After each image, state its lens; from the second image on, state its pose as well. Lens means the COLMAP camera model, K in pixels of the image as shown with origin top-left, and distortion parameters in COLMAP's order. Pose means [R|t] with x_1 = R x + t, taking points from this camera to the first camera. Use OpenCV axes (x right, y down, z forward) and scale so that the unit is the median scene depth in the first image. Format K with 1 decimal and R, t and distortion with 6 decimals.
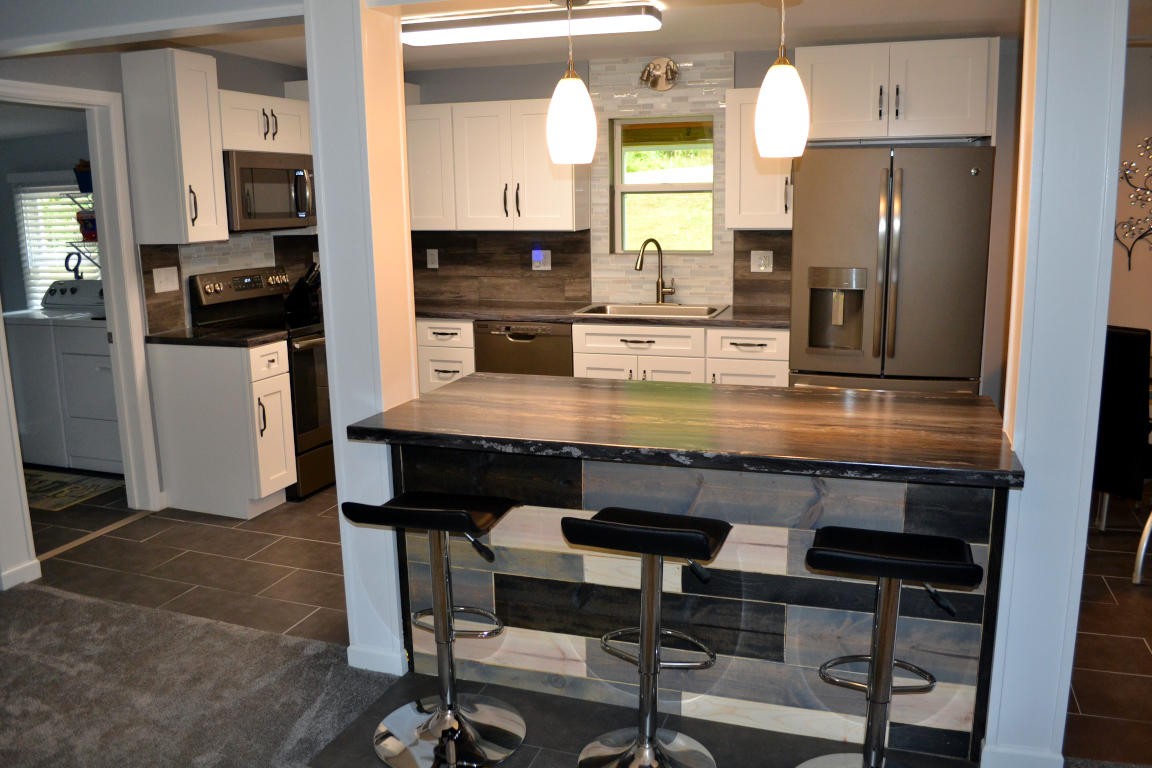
lens RADIAL K [[927.5, 0, 571.9], [0, 927.5, 385.1], [0, 0, 1]] dist [-0.095443, -0.007250]
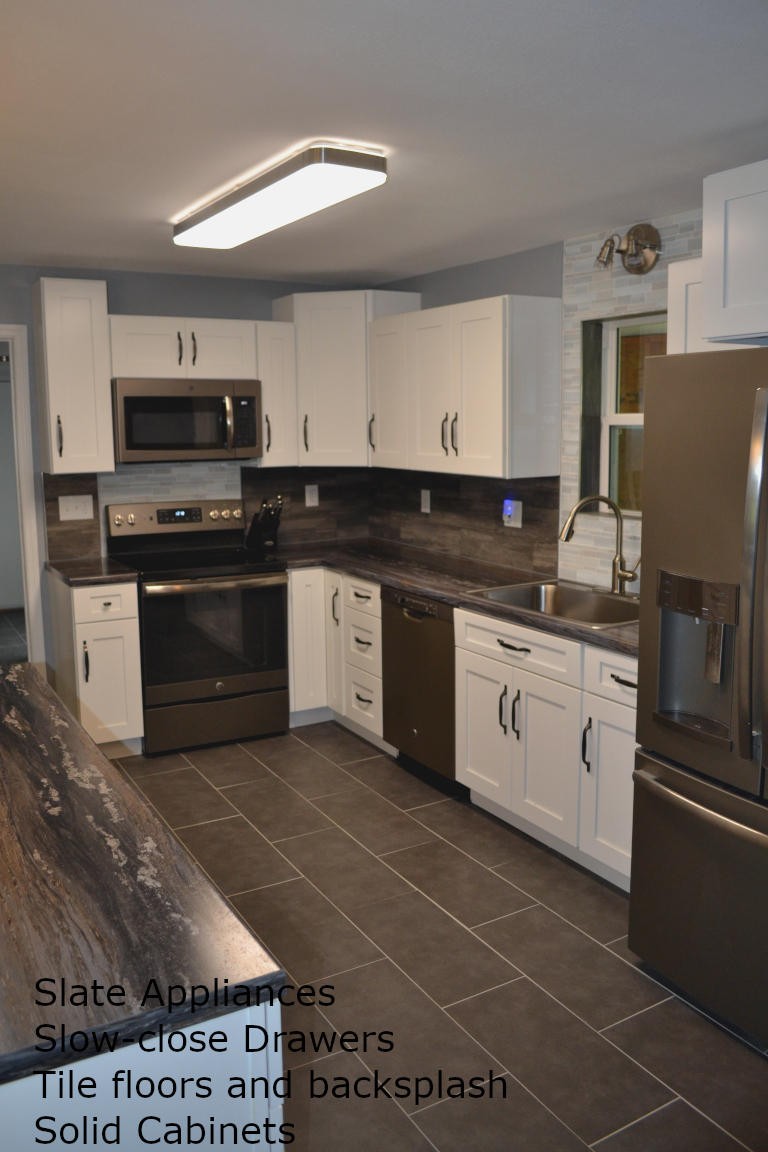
lens RADIAL K [[927.5, 0, 383.6], [0, 927.5, 570.7], [0, 0, 1]] dist [-0.095443, -0.007250]
pose [[0.750831, 0.113531, -0.650664, 0.423077], [-0.132352, 0.990997, 0.020187, -0.100421], [0.647098, 0.070959, 0.759098, 0.406805]]
